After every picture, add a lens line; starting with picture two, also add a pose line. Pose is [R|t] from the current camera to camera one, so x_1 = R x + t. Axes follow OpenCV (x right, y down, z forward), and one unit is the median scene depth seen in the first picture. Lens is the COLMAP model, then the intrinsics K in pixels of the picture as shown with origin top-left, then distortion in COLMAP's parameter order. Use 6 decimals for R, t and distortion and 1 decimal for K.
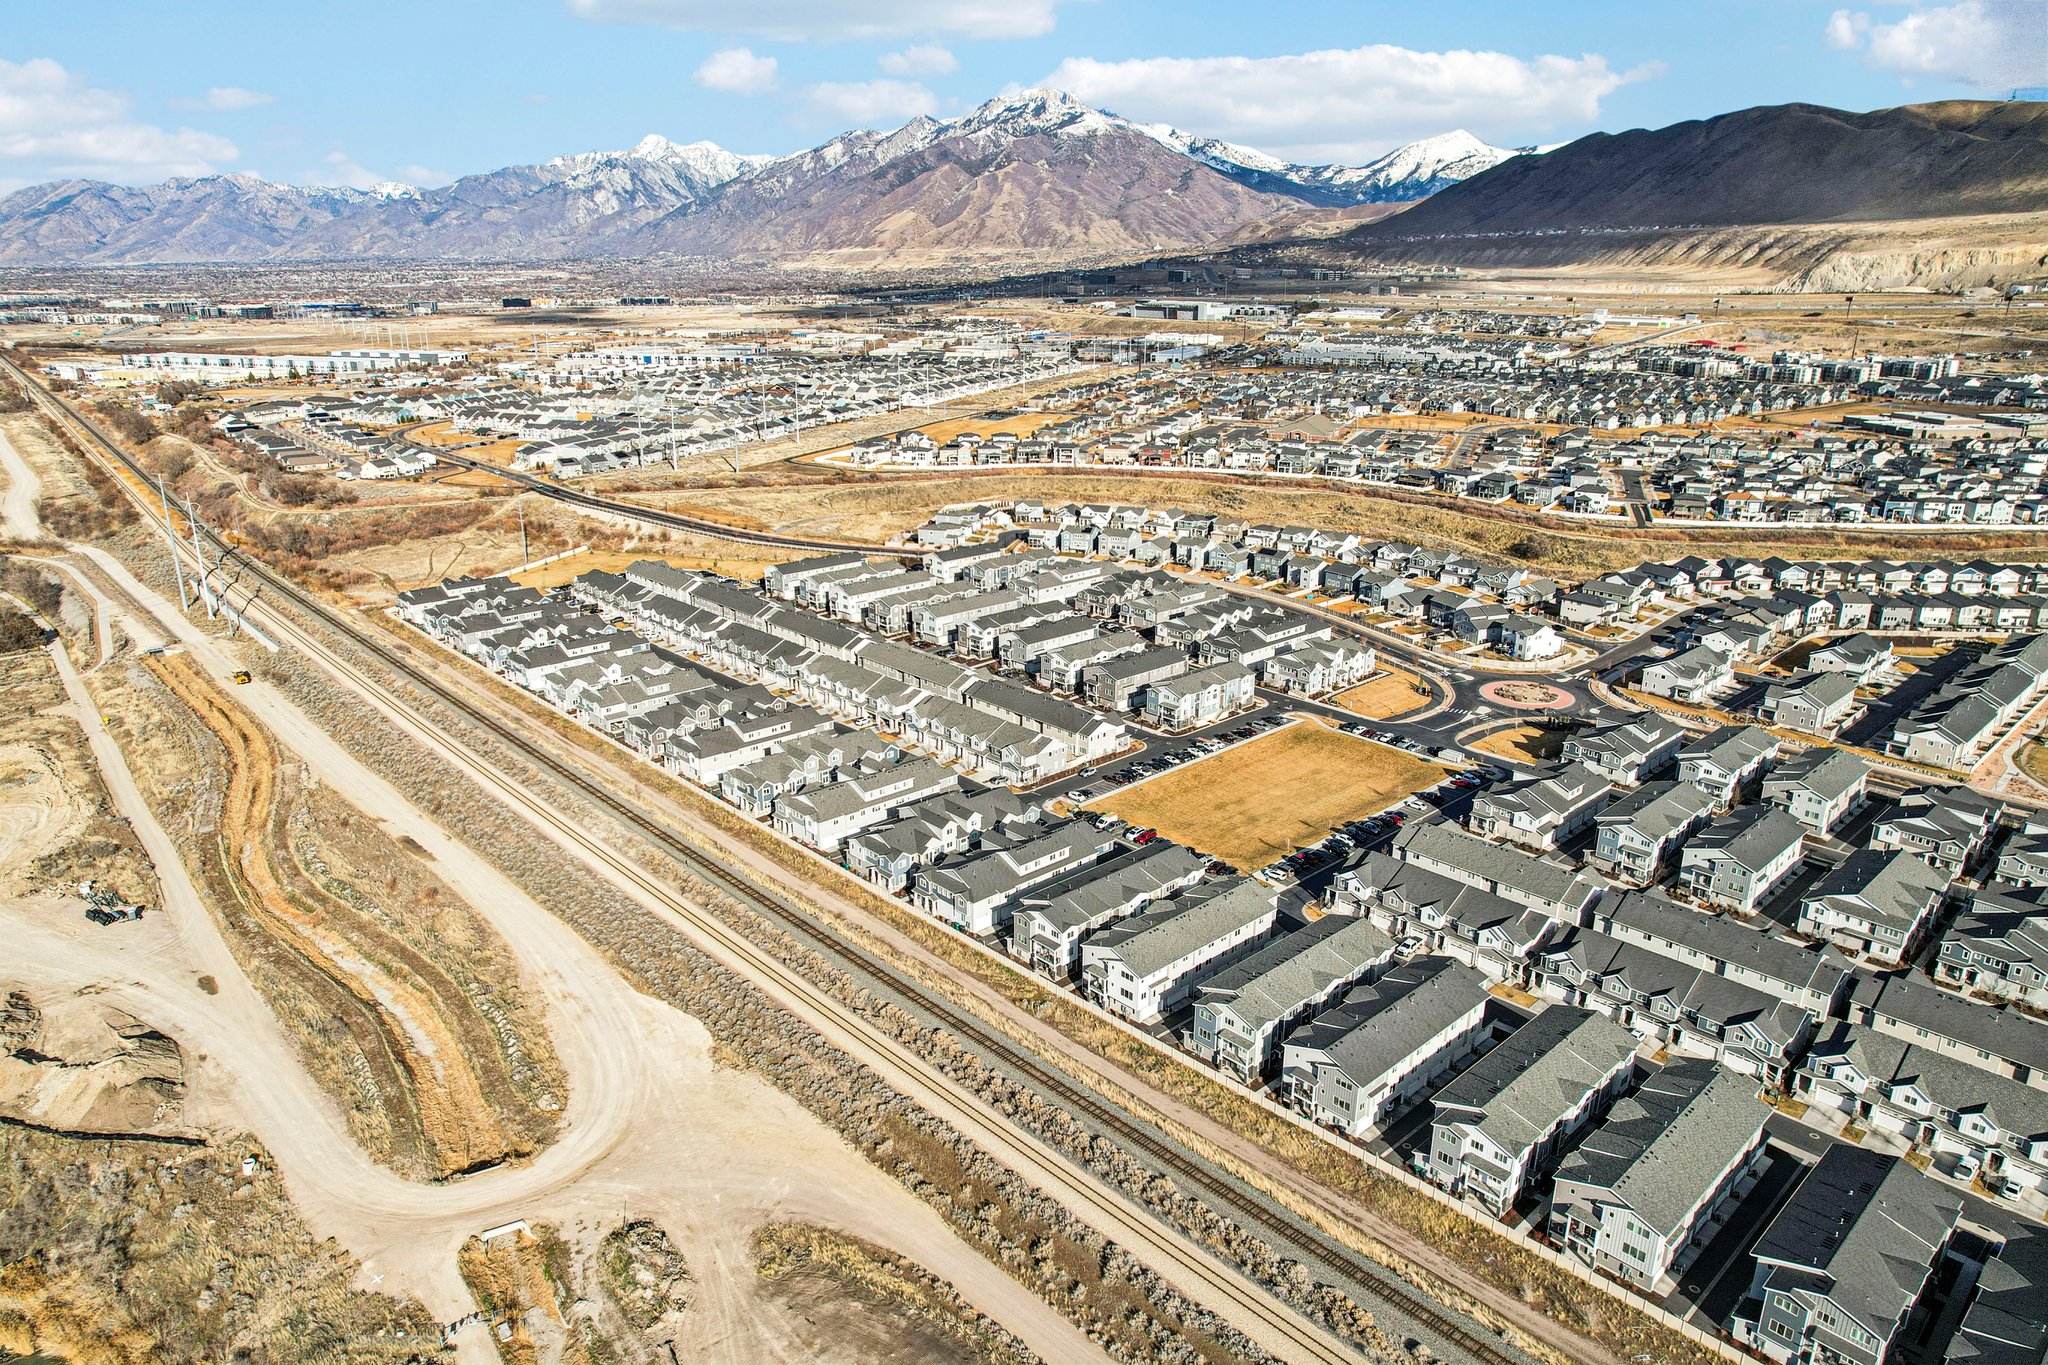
lens RADIAL K [[1316.2, 0, 1024.0], [0, 1316.2, 682.5], [0, 0, 1]] dist [-0.079031, 0.073344]
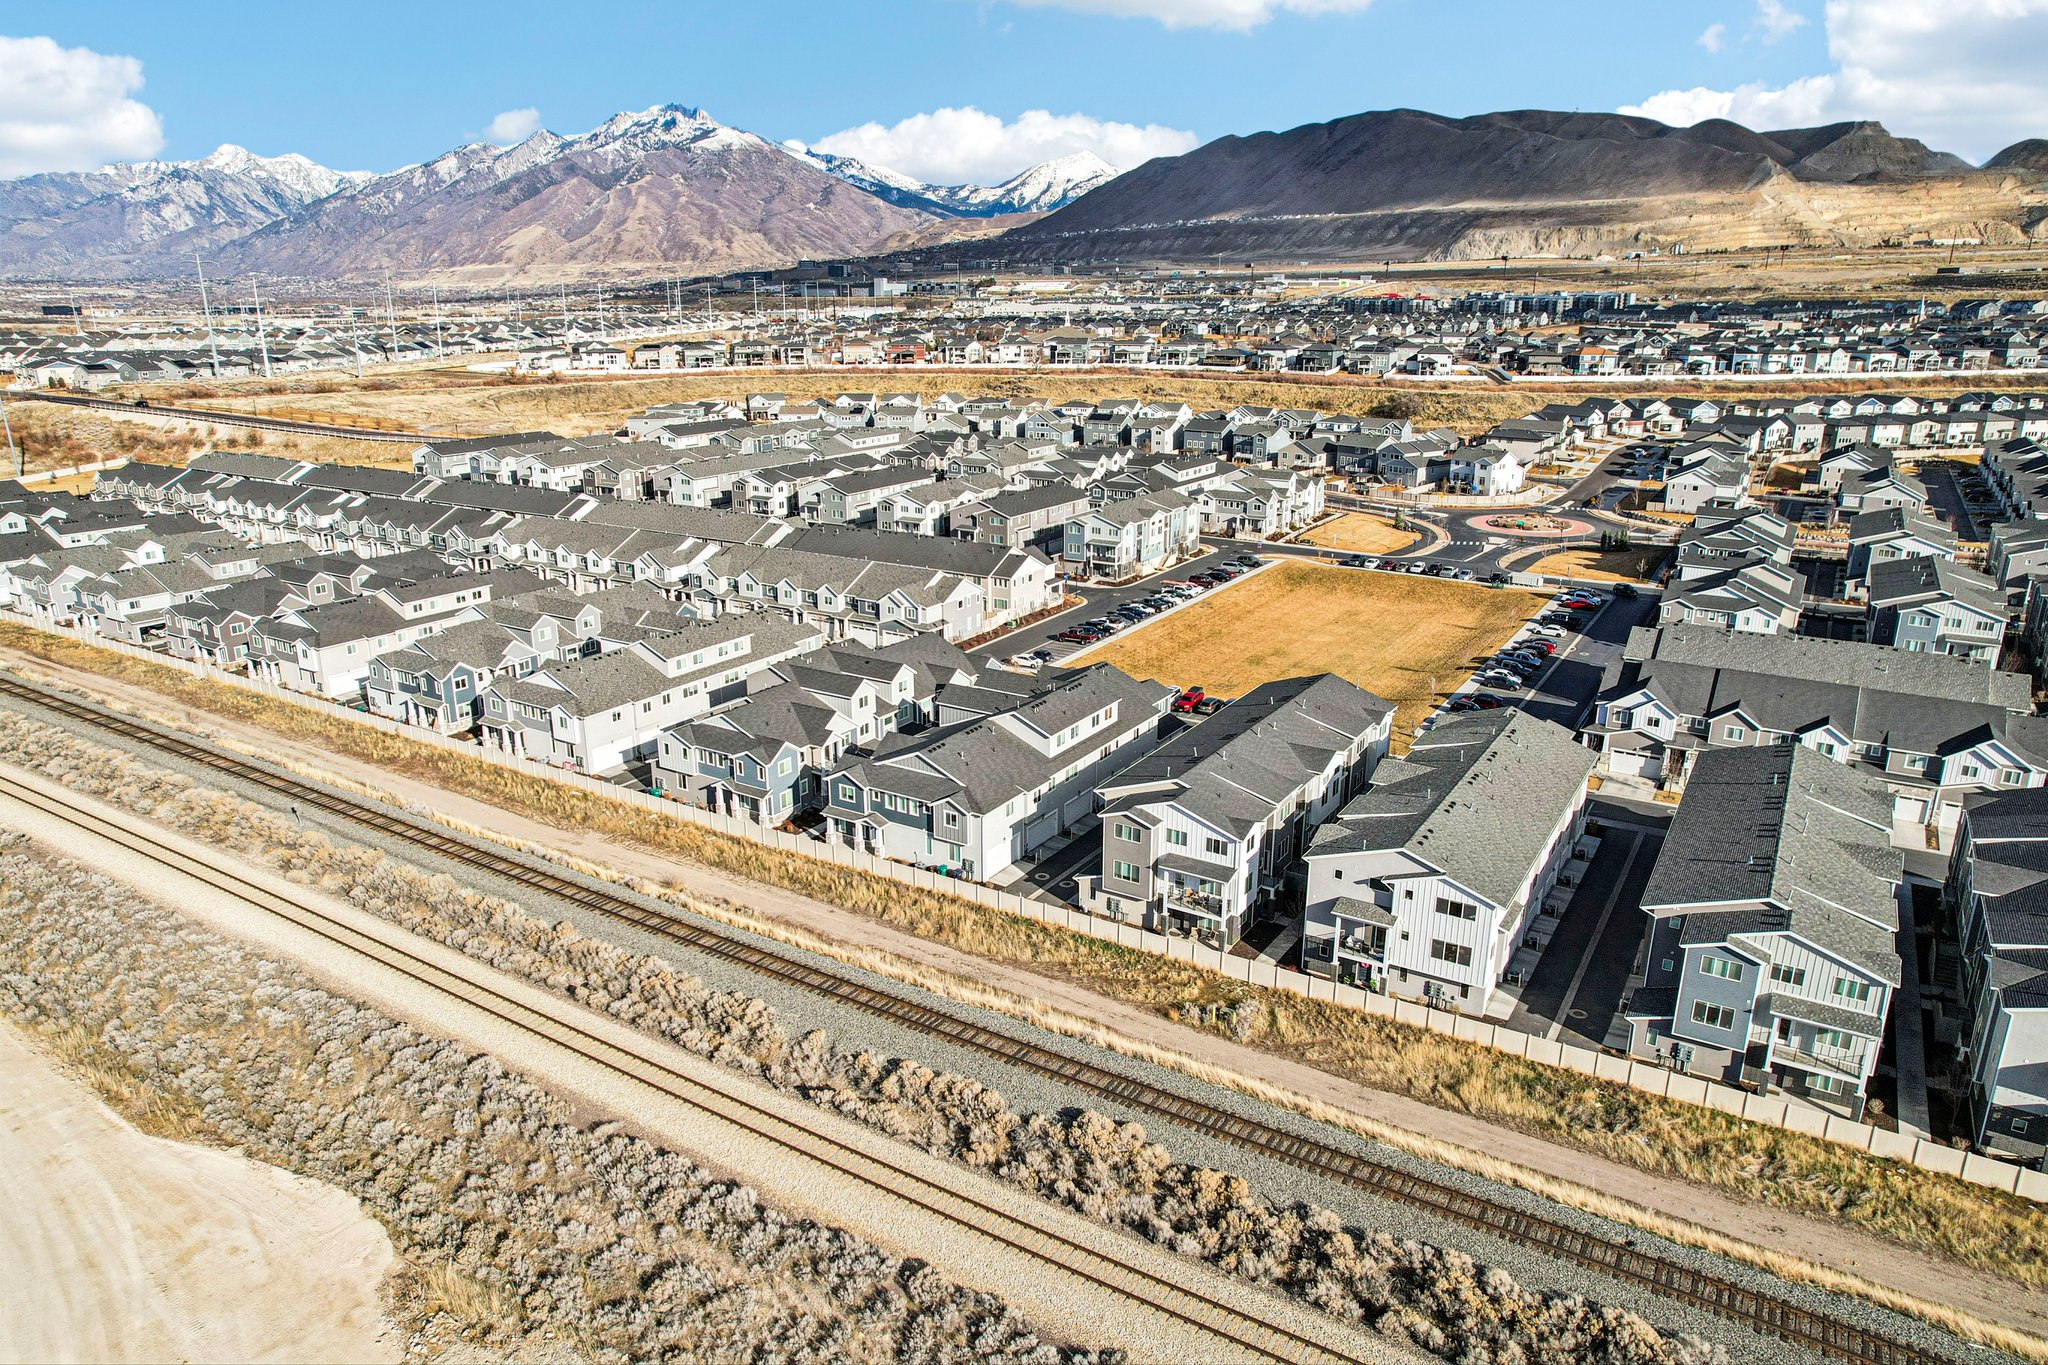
lens RADIAL K [[1316.2, 0, 1024.0], [0, 1316.2, 682.5], [0, 0, 1]] dist [-0.079031, 0.073344]
pose [[0.966311, -0.078141, 0.245227, -0.075630], [0.082120, 0.996604, -0.006026, 0.071987], [-0.243923, 0.025962, 0.969447, 0.315704]]
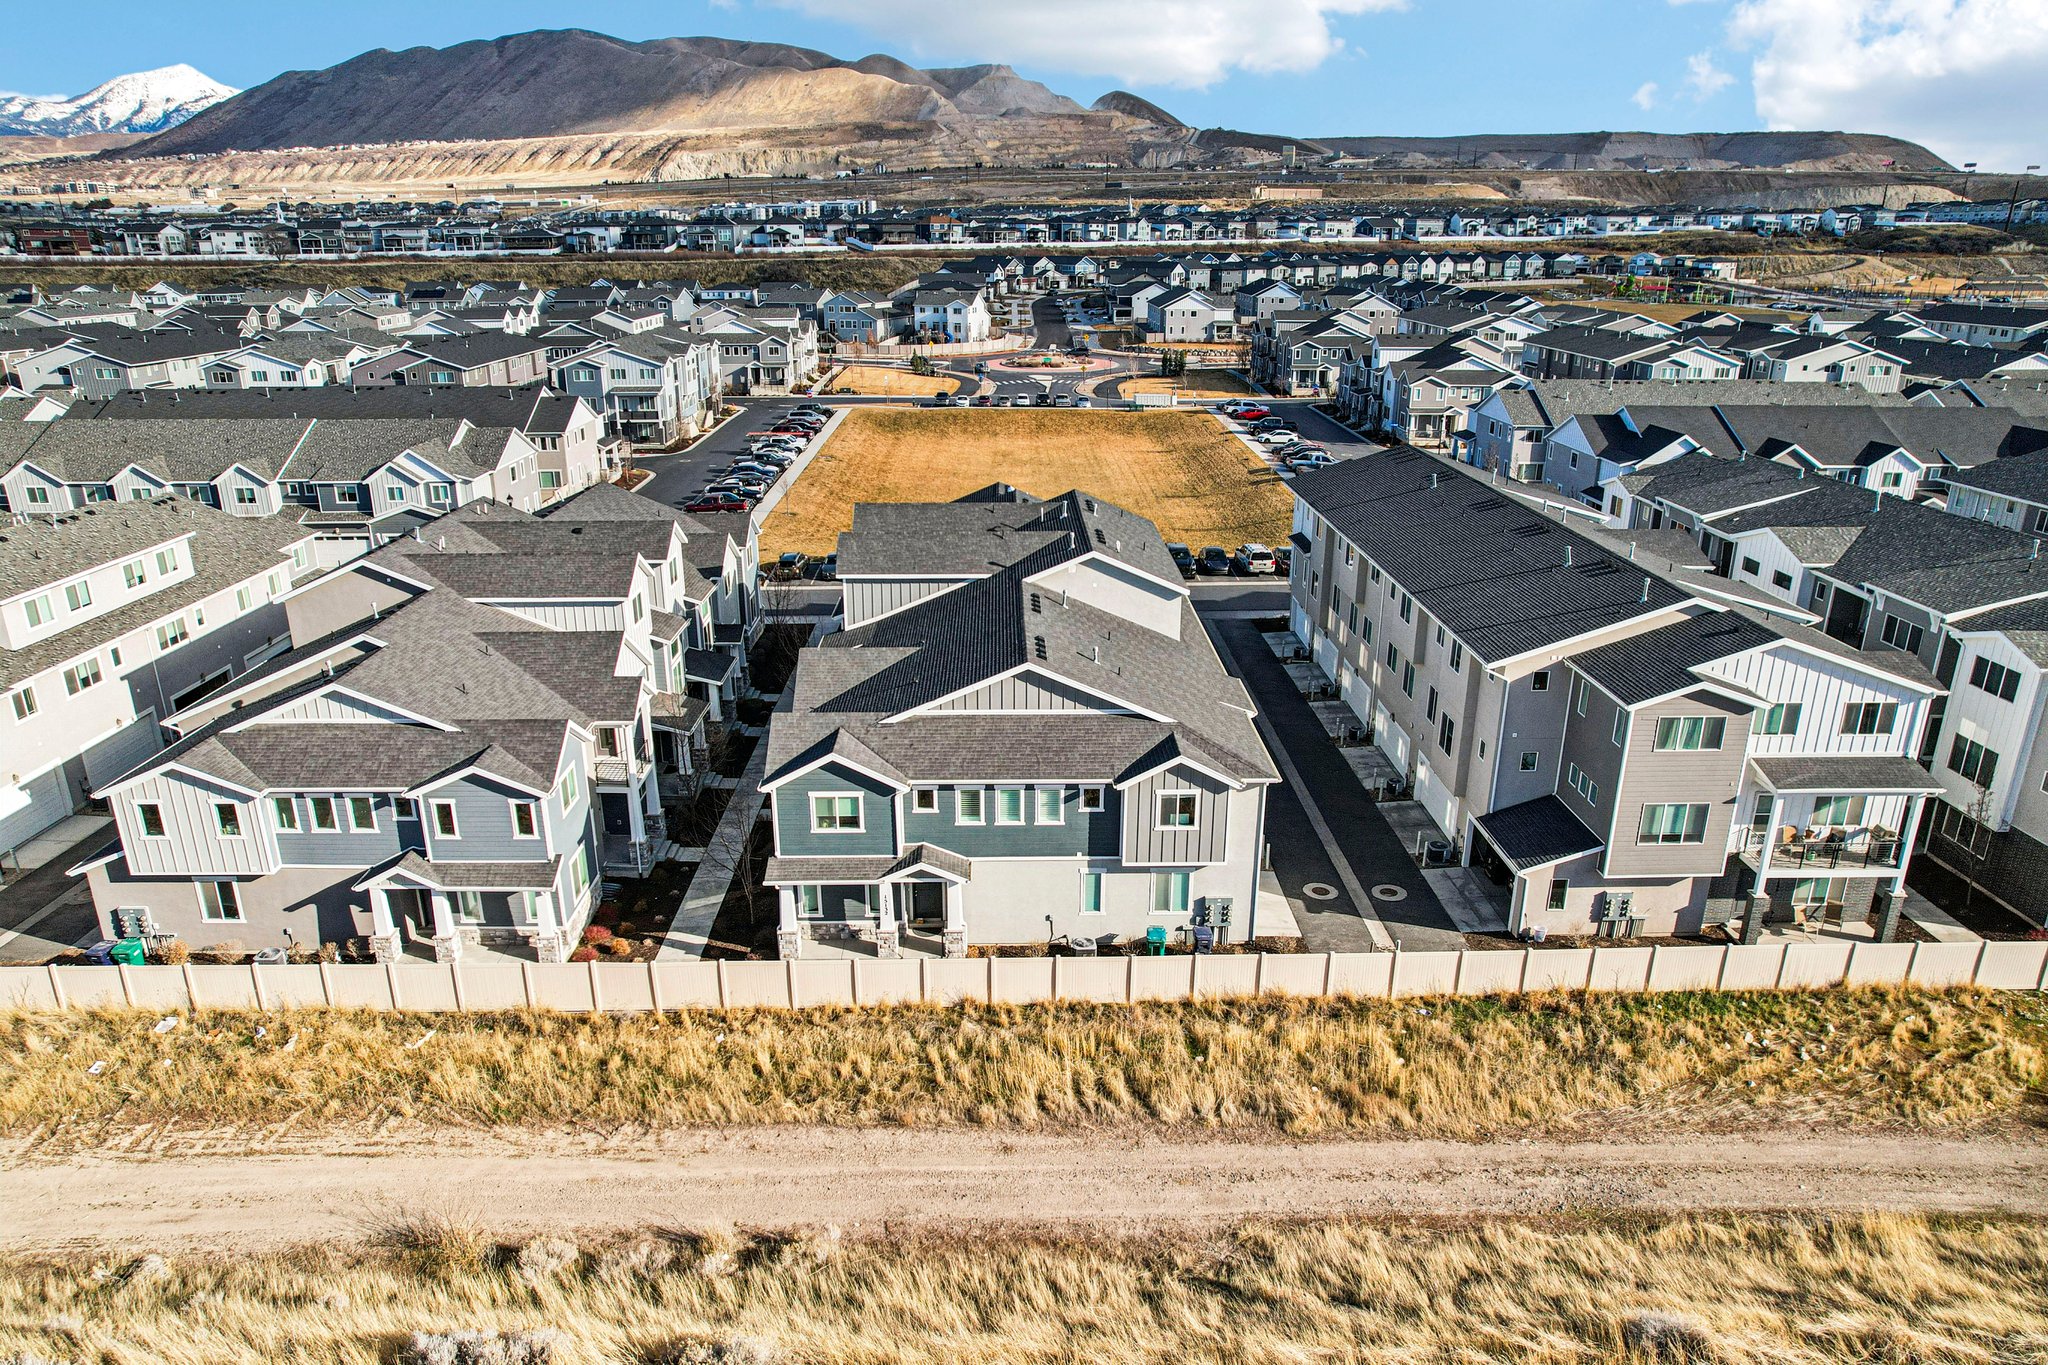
lens RADIAL K [[1316.2, 0, 1024.0], [0, 1316.2, 682.5], [0, 0, 1]] dist [-0.079031, 0.073344]
pose [[0.667624, -0.246723, 0.702429, -0.105291], [0.227633, 0.965956, 0.122931, 0.071405], [-0.708845, 0.077824, 0.701058, 0.510193]]
